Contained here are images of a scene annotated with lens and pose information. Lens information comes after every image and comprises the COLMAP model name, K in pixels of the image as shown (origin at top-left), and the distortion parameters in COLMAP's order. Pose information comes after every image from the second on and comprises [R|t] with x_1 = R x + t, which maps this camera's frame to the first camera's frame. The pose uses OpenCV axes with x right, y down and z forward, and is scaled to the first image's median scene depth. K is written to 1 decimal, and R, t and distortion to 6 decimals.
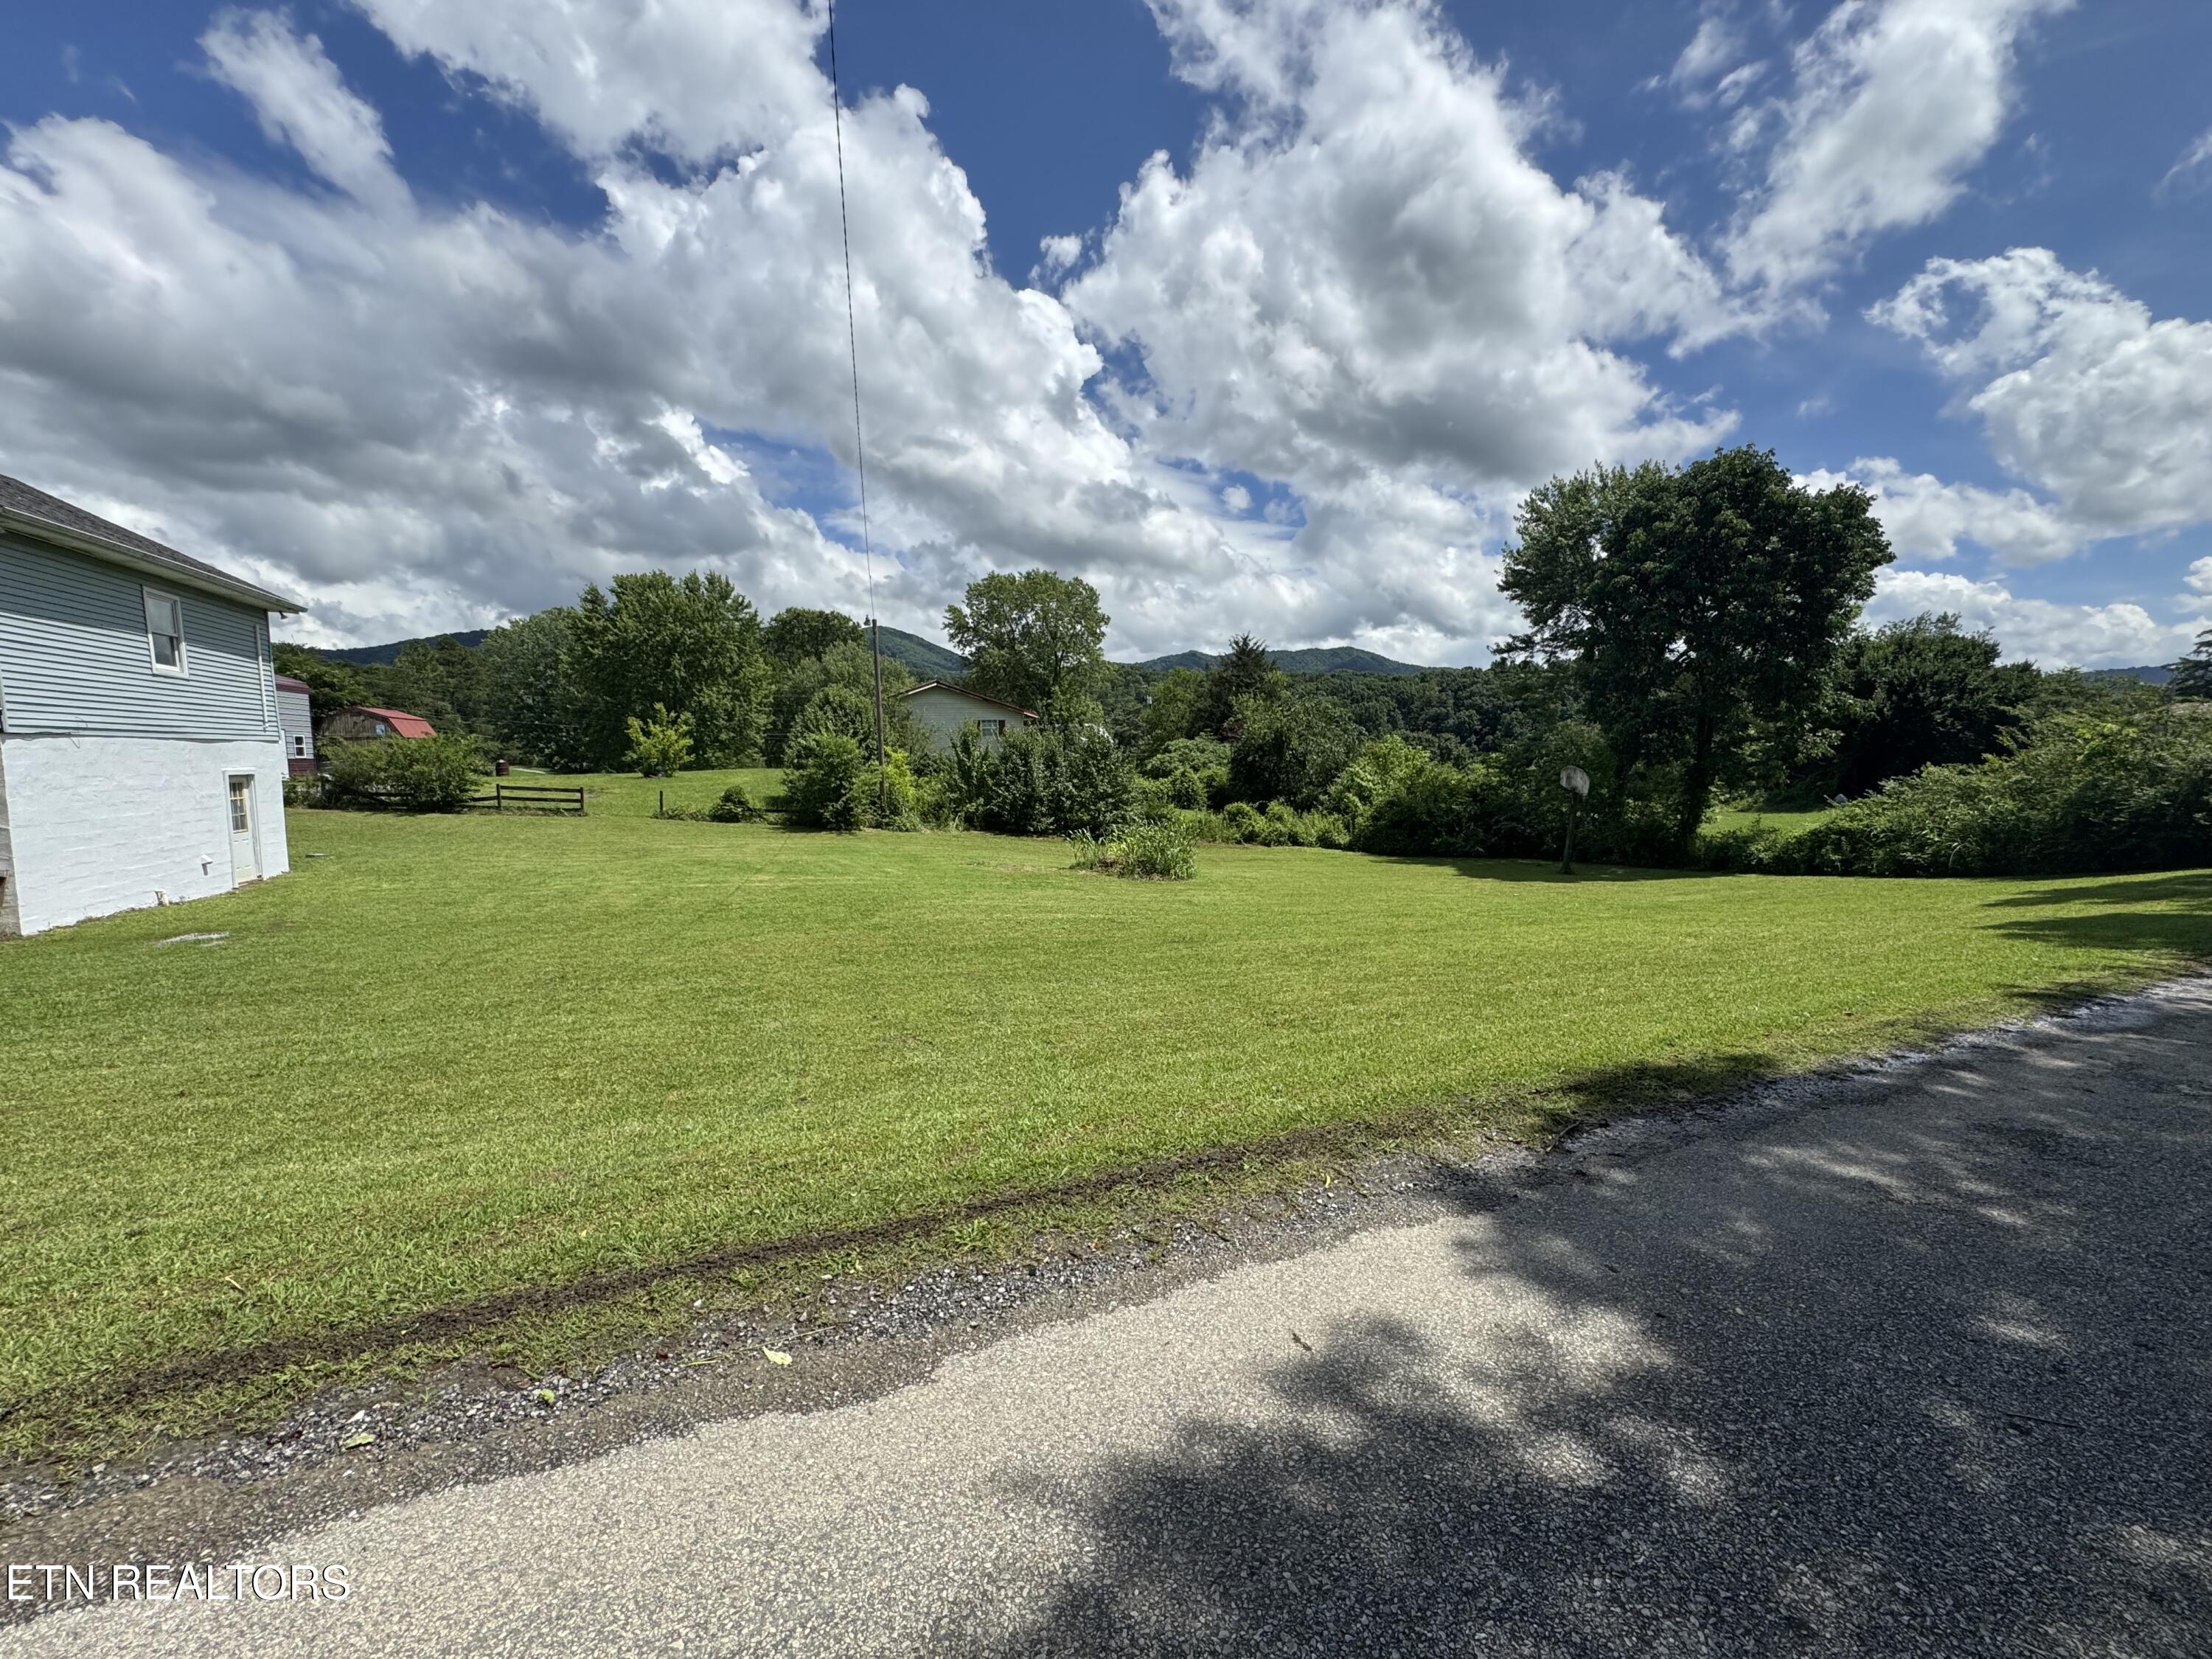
lens RADIAL K [[884.4, 0, 1106.0], [0, 884.4, 829.5], [0, 0, 1]] dist [0.001195, 0.000120]
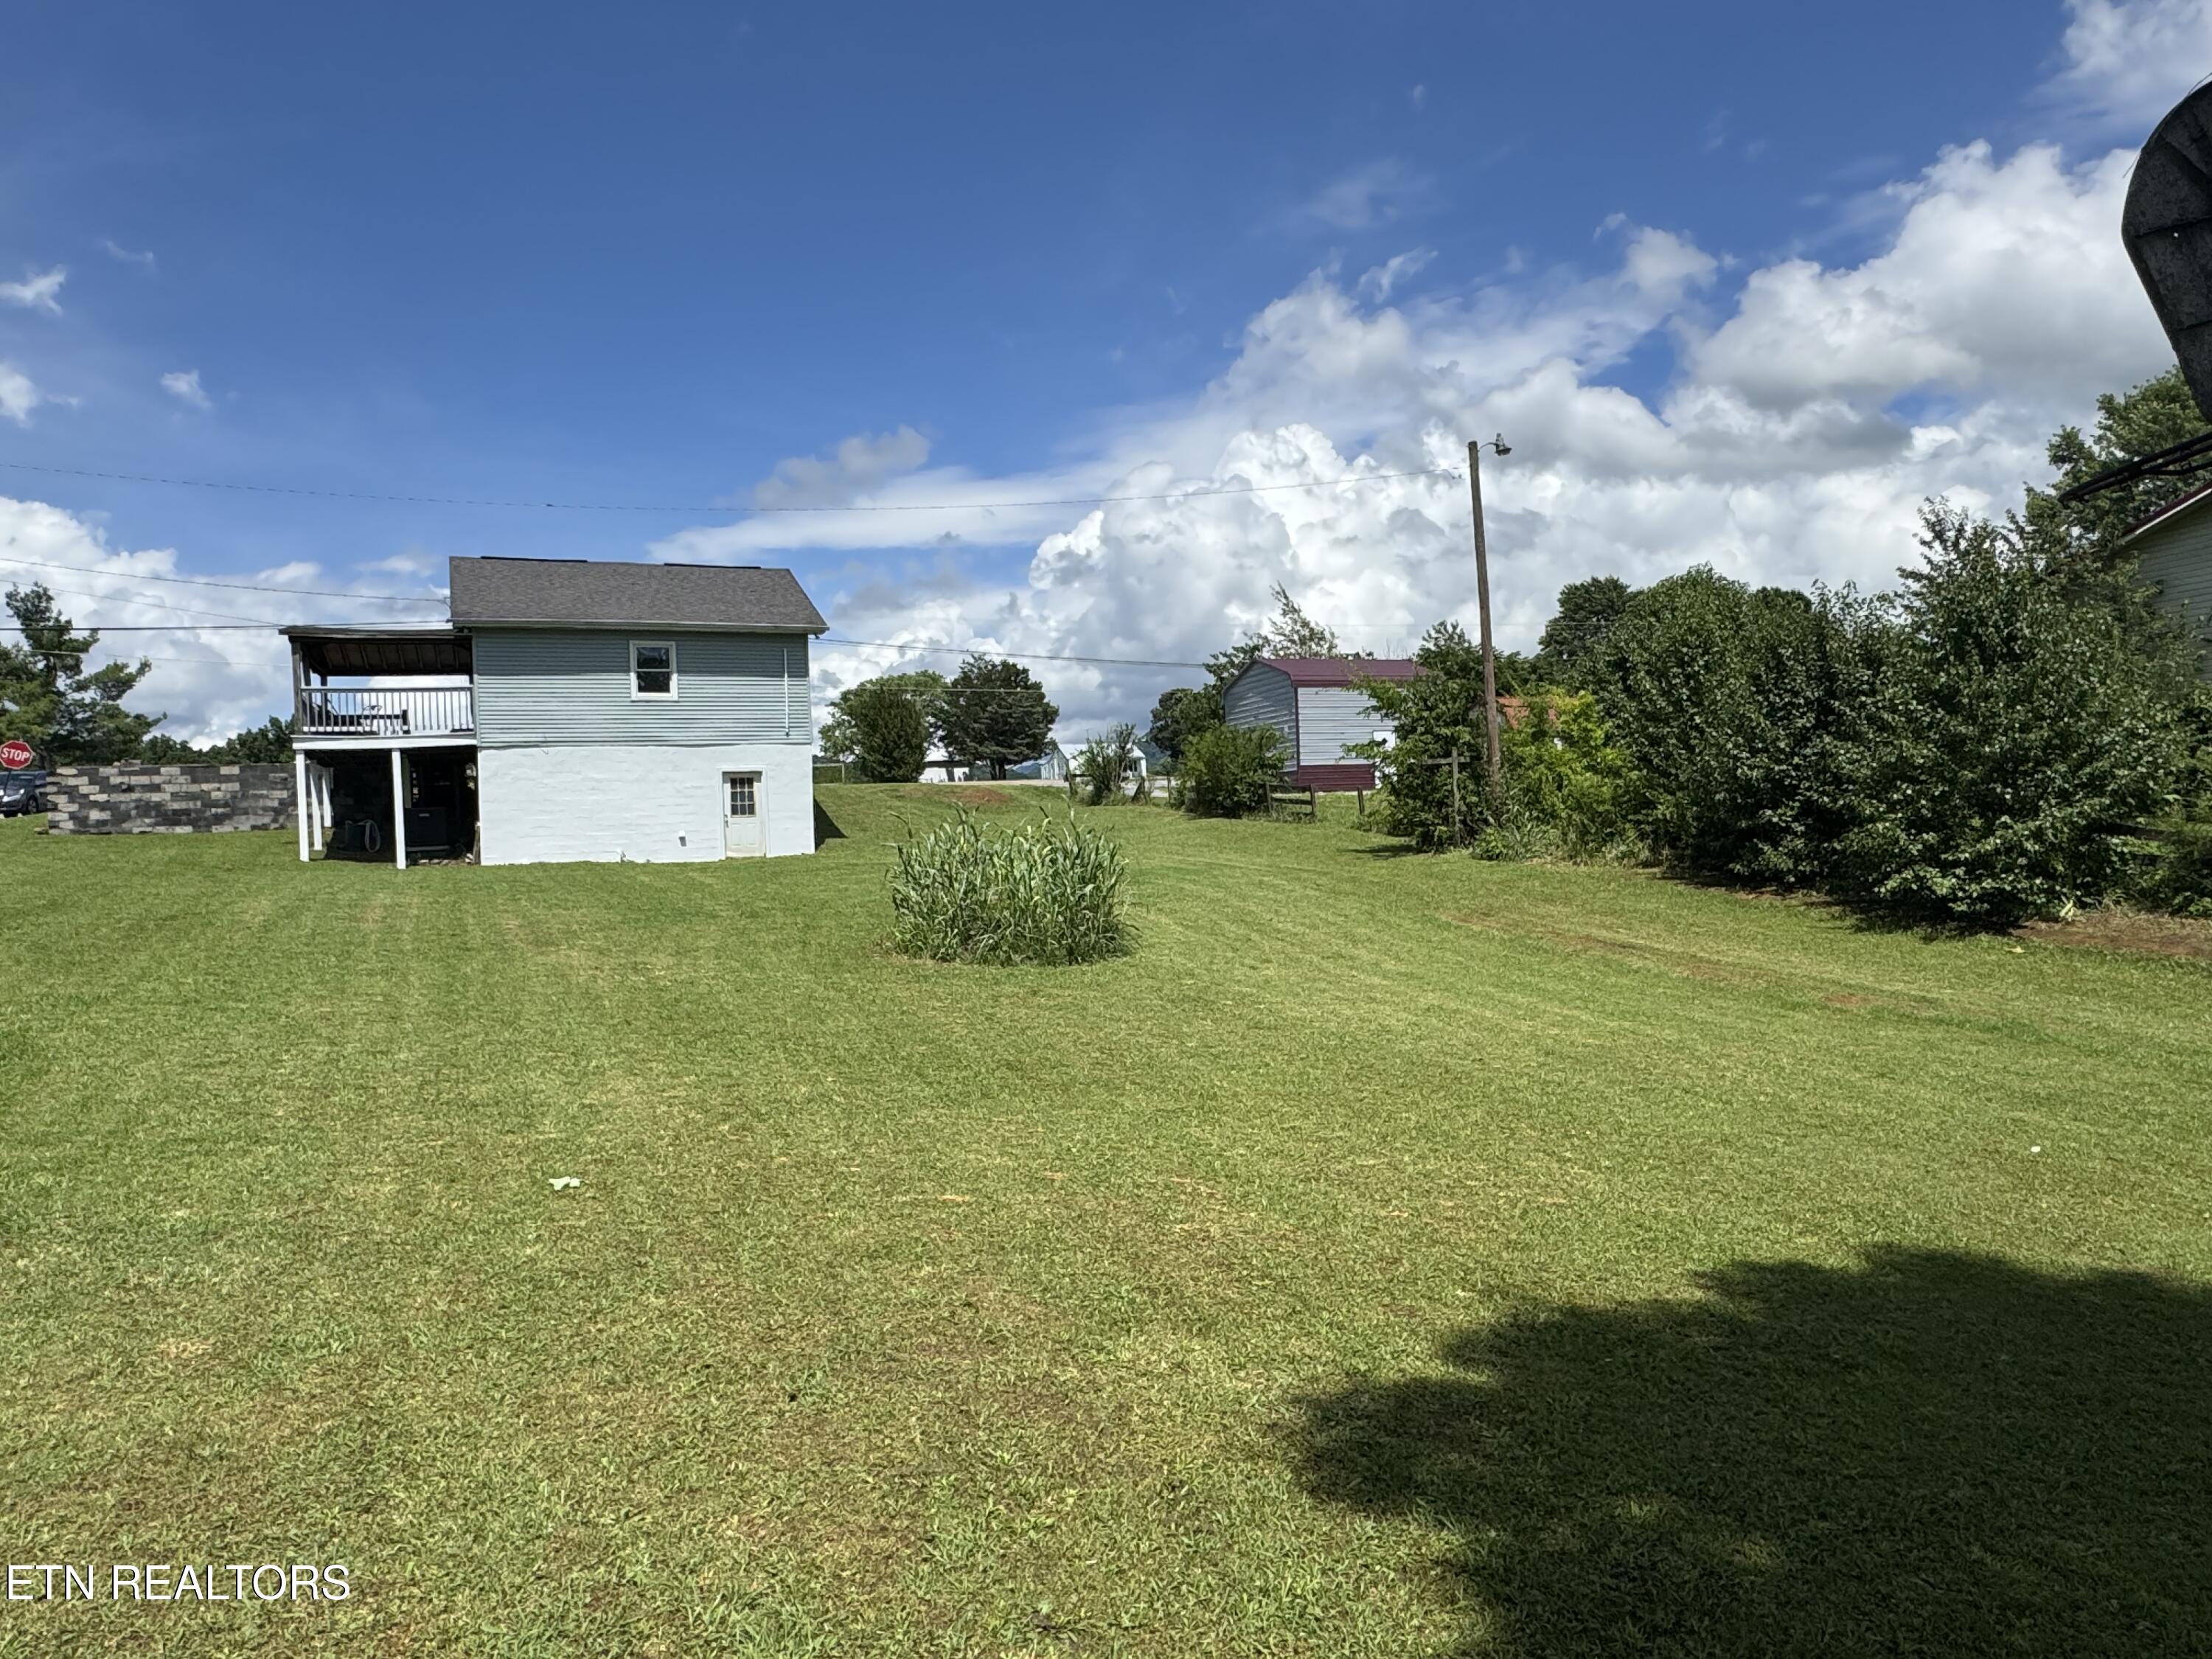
lens RADIAL K [[1392.5, 0, 1115.3], [0, 1392.5, 822.0], [0, 0, 1]] dist [-0.019460, 0.002335]
pose [[0.034294, 0.002154, -0.999409, 0.088373], [-0.047953, 0.998849, 0.000507, -0.001418], [0.998261, 0.047908, 0.034358, 0.127892]]
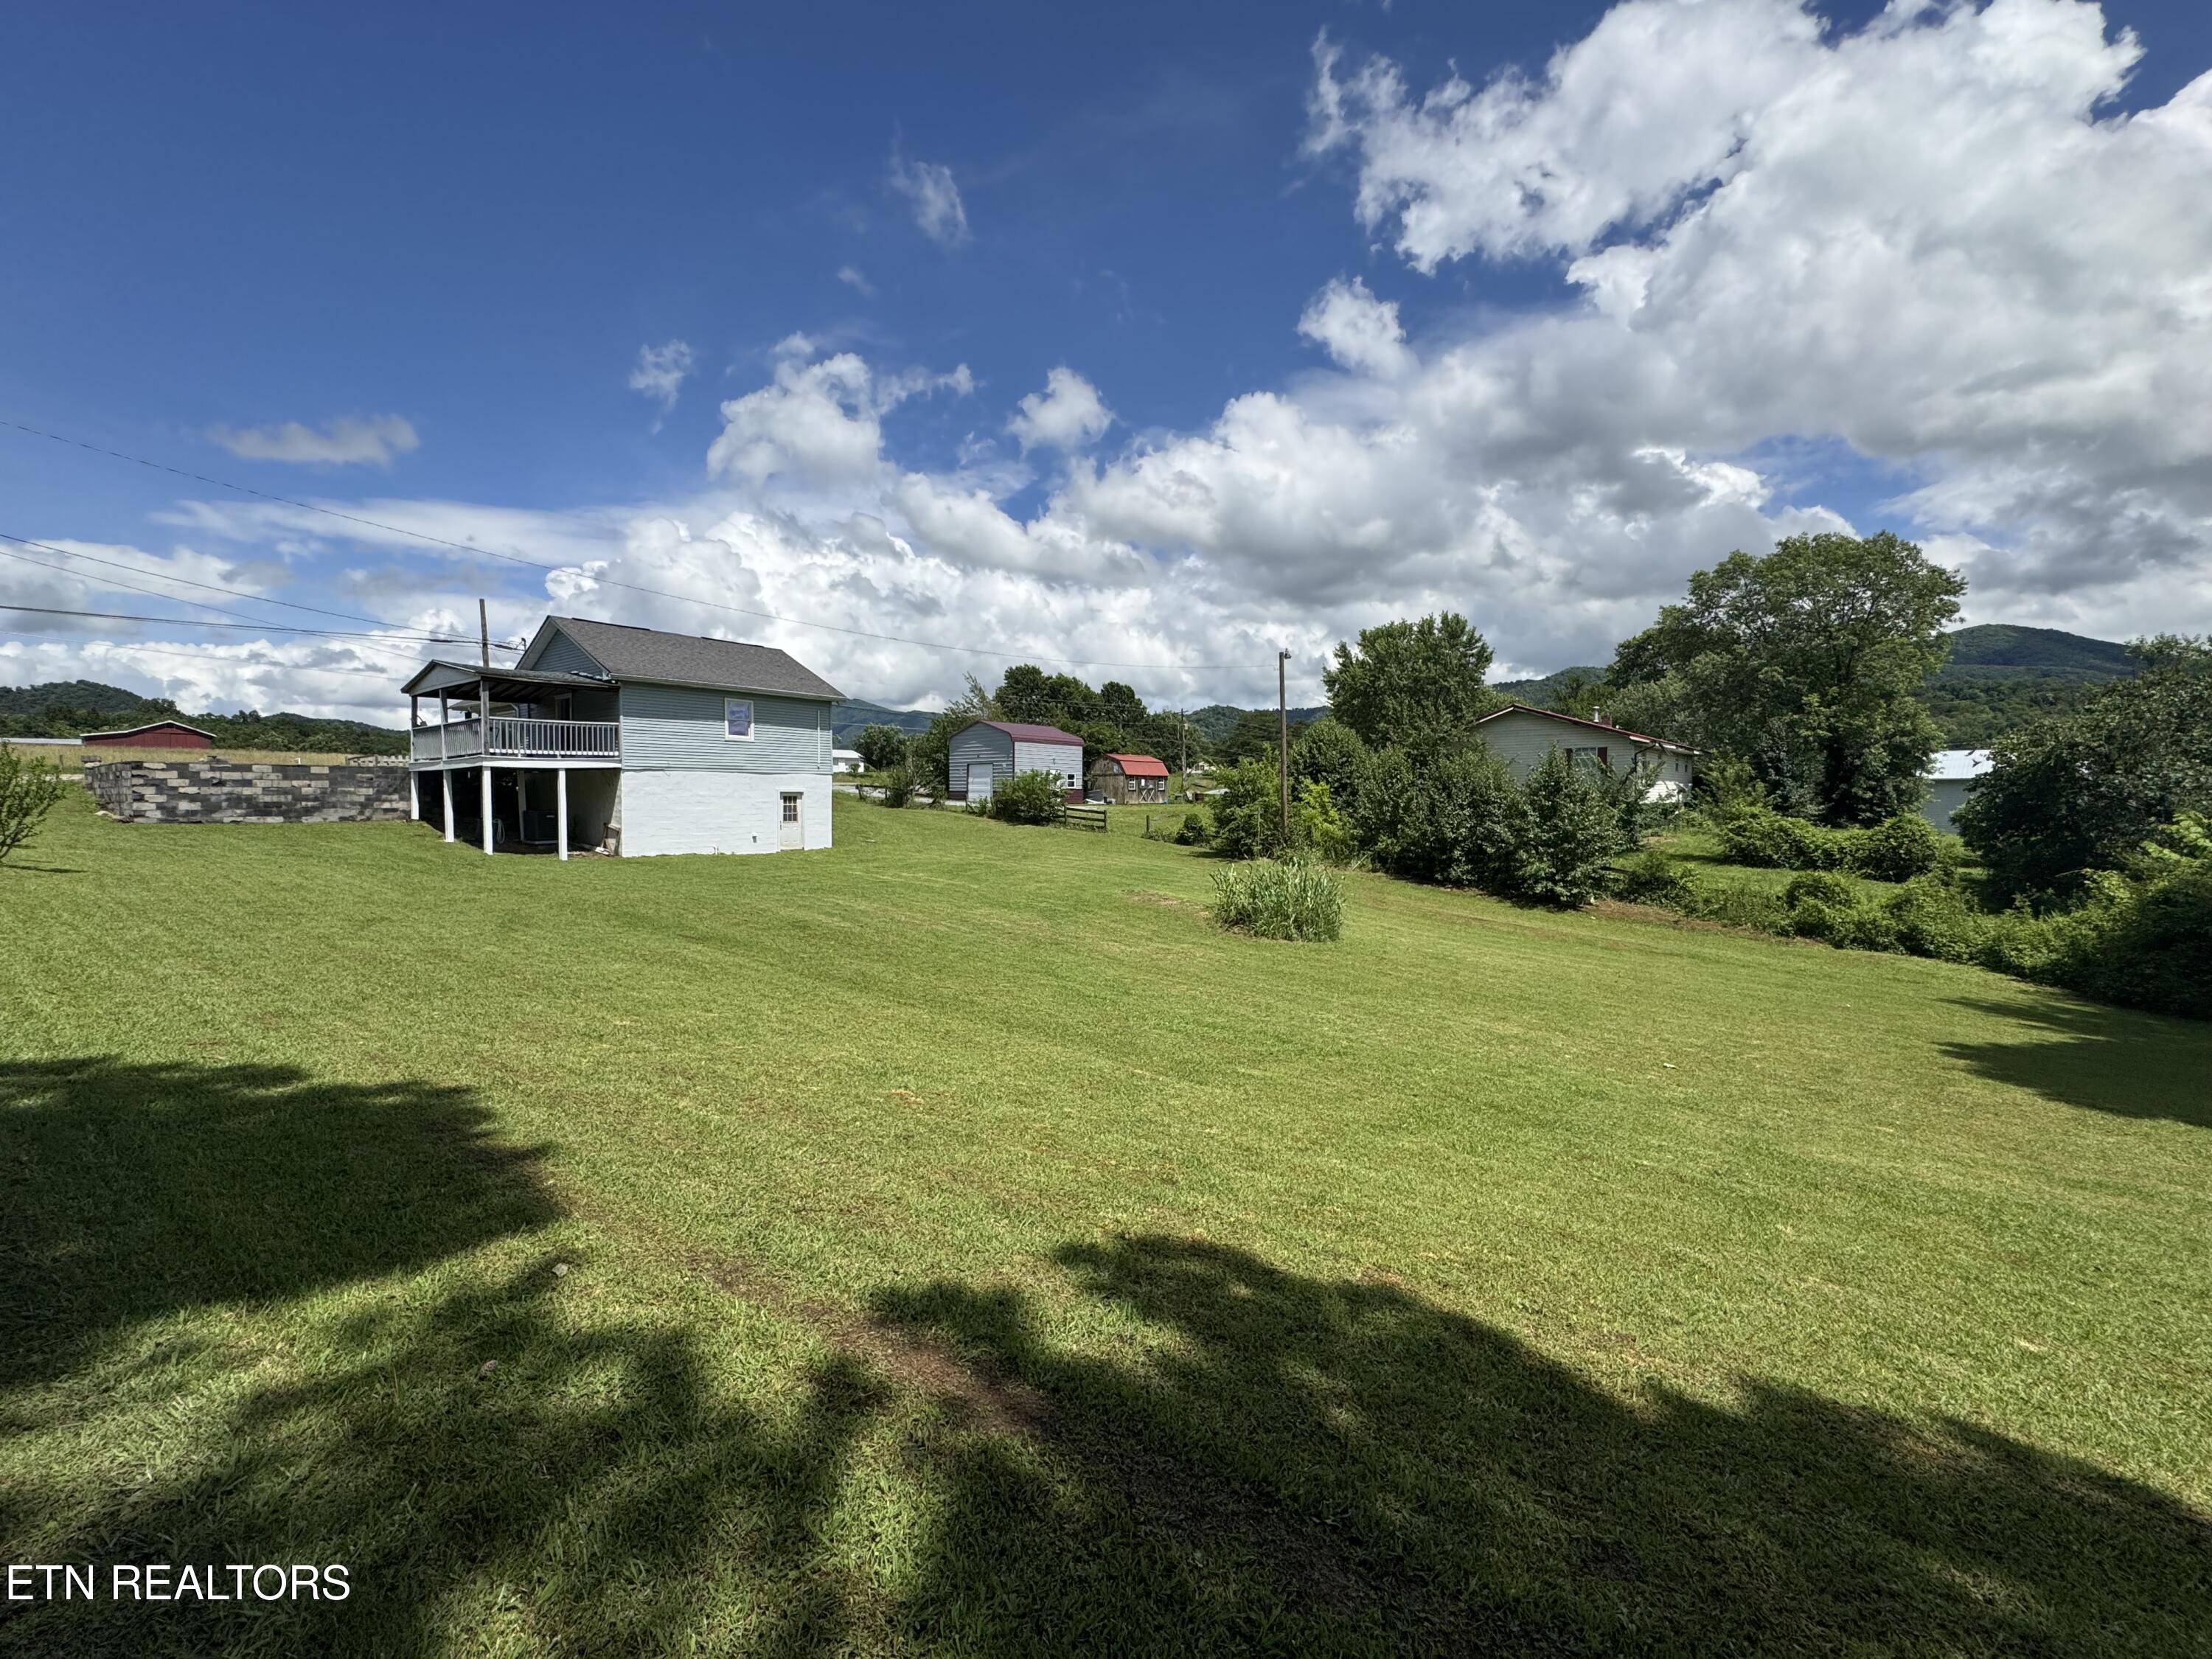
lens RADIAL K [[865.9, 0, 1121.2], [0, 865.9, 791.9], [0, 0, 1]] dist [-0.010368, 0.000034]
pose [[0.518228, 0.008526, -0.855200, 0.081418], [-0.083020, 0.995729, -0.040380, -0.003989], [0.851204, 0.091924, 0.516722, 0.057096]]
